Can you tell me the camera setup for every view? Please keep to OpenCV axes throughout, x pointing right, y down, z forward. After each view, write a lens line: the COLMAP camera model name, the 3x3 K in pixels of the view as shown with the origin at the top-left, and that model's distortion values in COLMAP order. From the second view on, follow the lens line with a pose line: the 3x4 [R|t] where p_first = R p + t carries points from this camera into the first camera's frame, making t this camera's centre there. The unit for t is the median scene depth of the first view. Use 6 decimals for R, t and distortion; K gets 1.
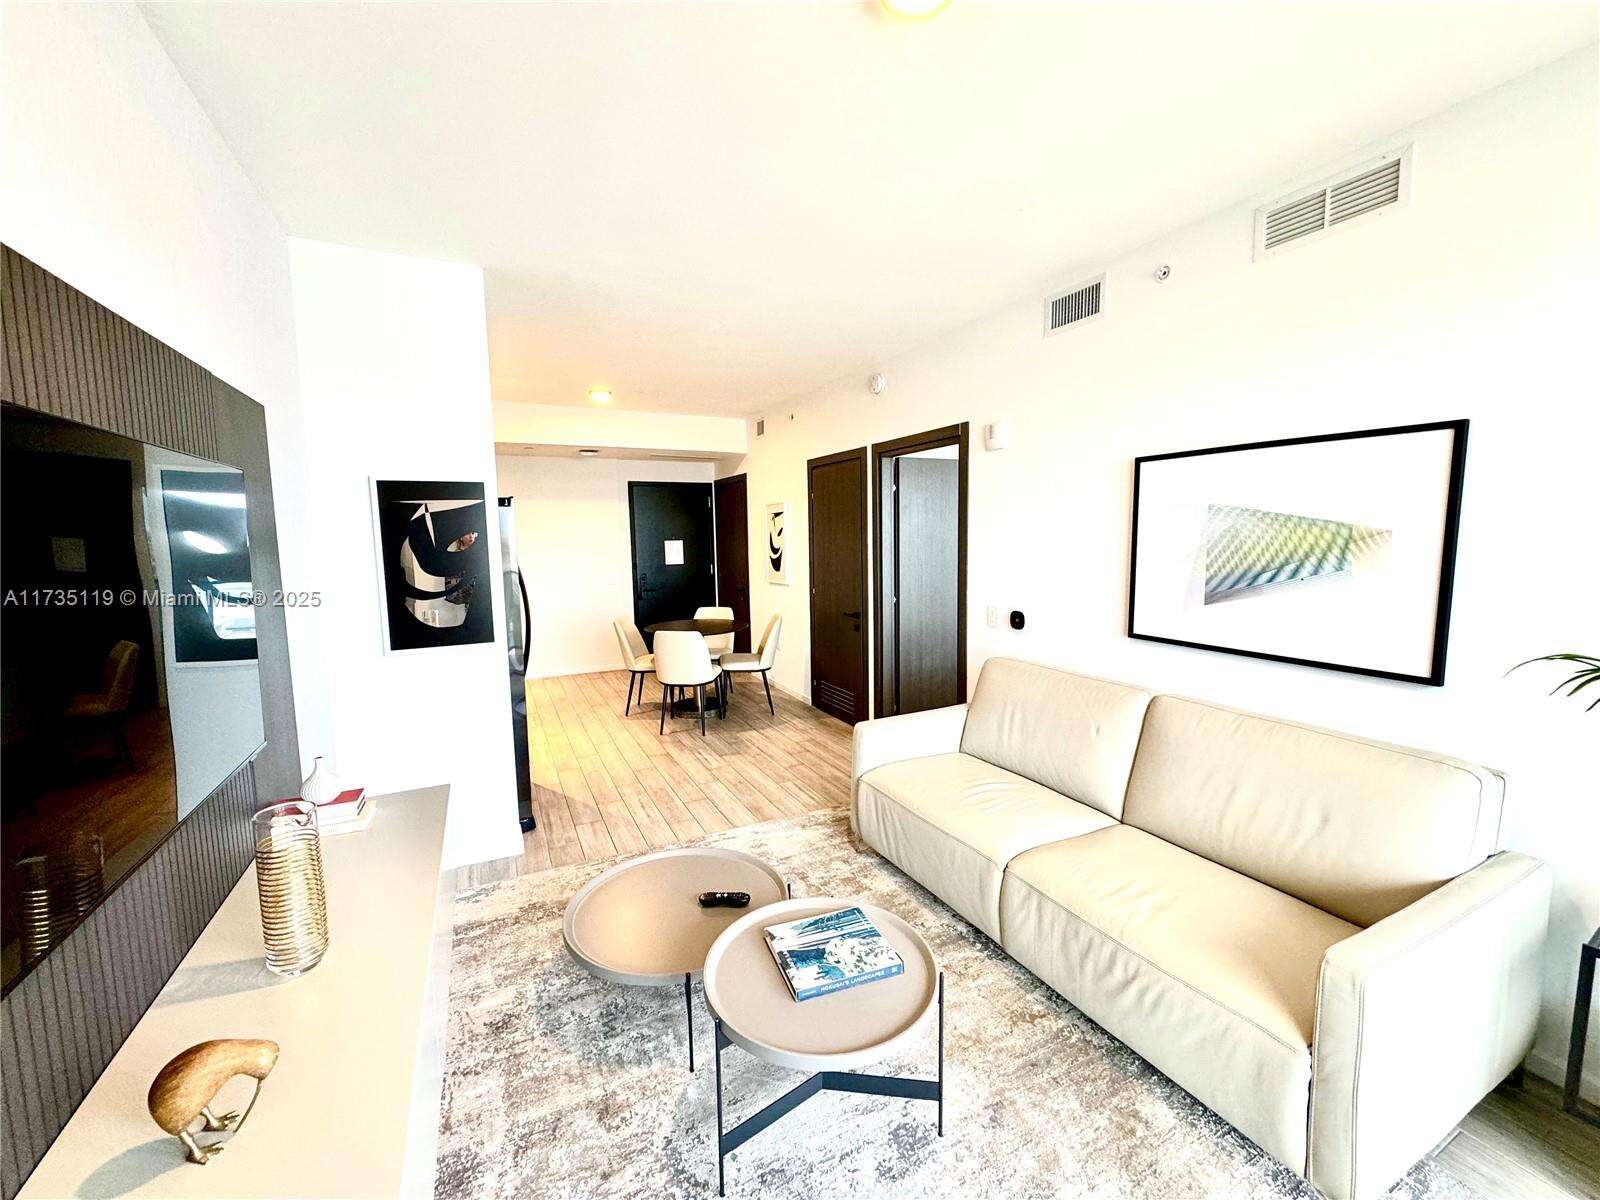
lens RADIAL K [[630.6, 0, 798.4], [0, 630.6, 598.5], [0, 0, 1]] dist [-0.003200, 0.000881]
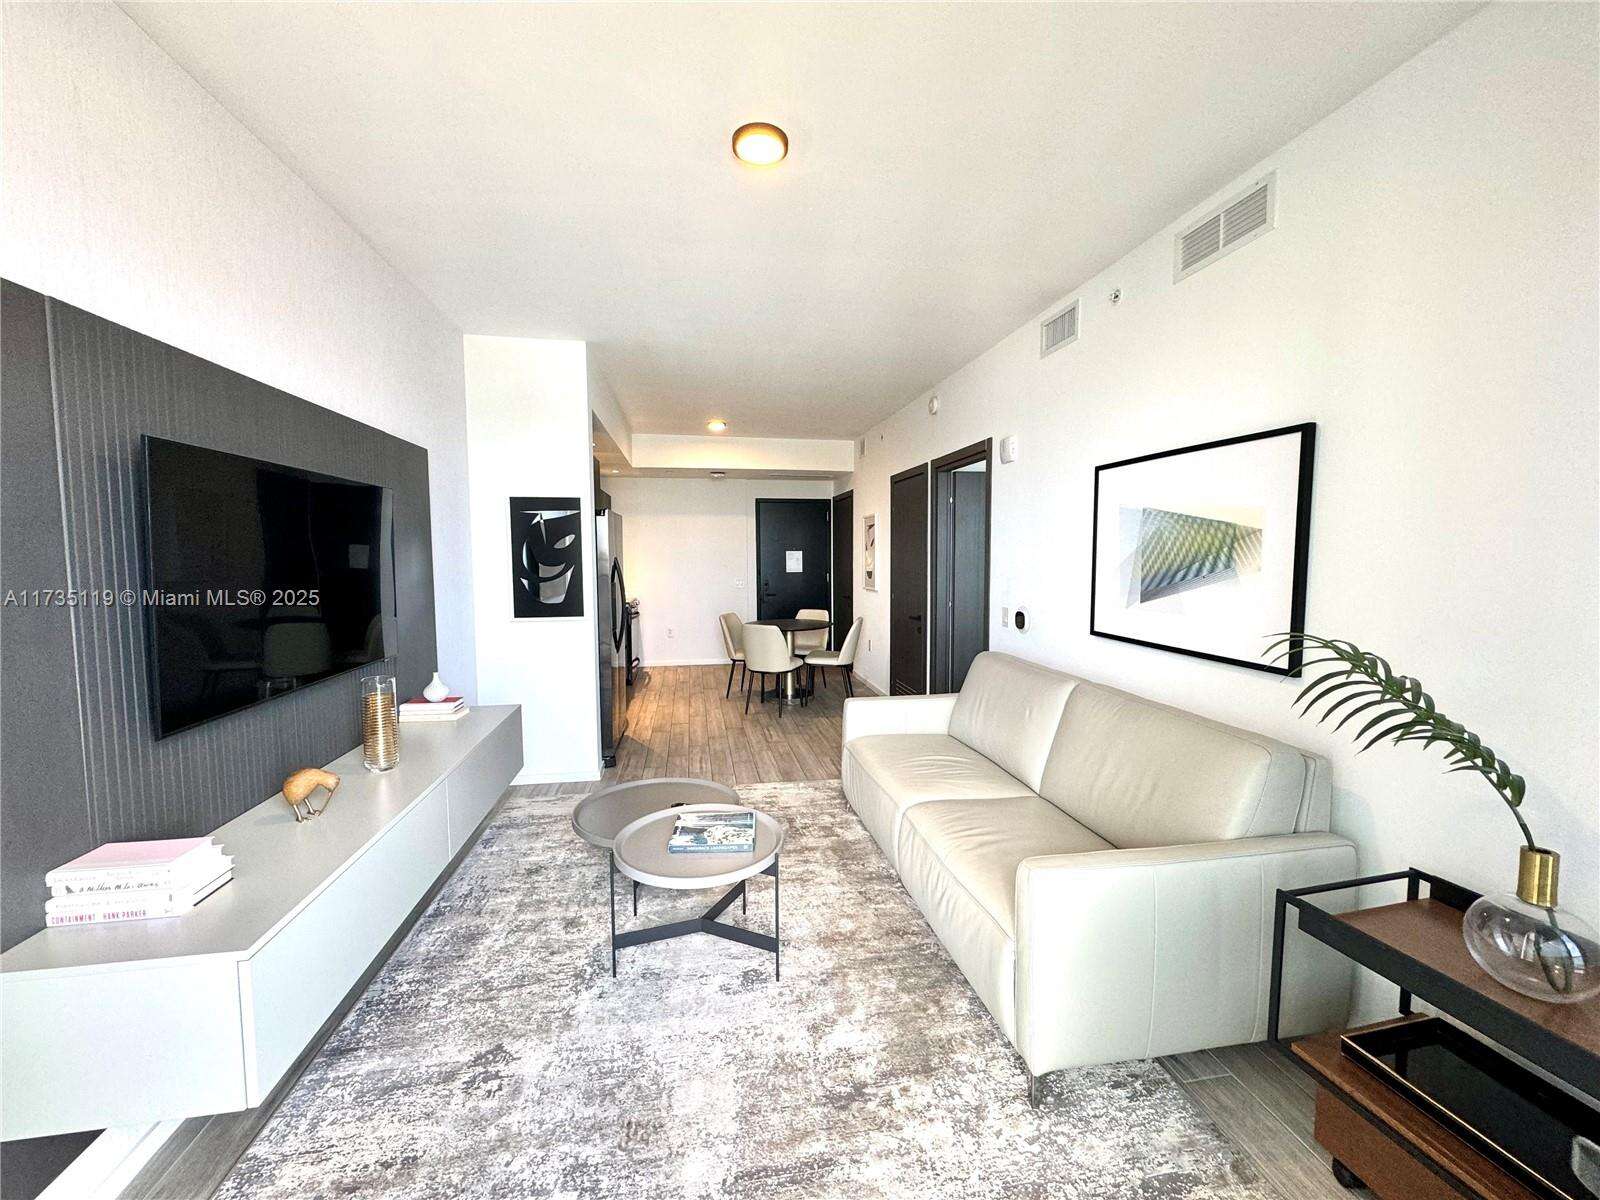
lens RADIAL K [[630.6, 0, 802.2], [0, 630.6, 601.0], [0, 0, 1]] dist [-0.003200, 0.000881]
pose [[0.958336, 0.033724, -0.283647, 0.369132], [-0.040768, 0.998989, -0.018963, 0.046374], [0.282721, 0.029736, 0.958741, -0.165425]]
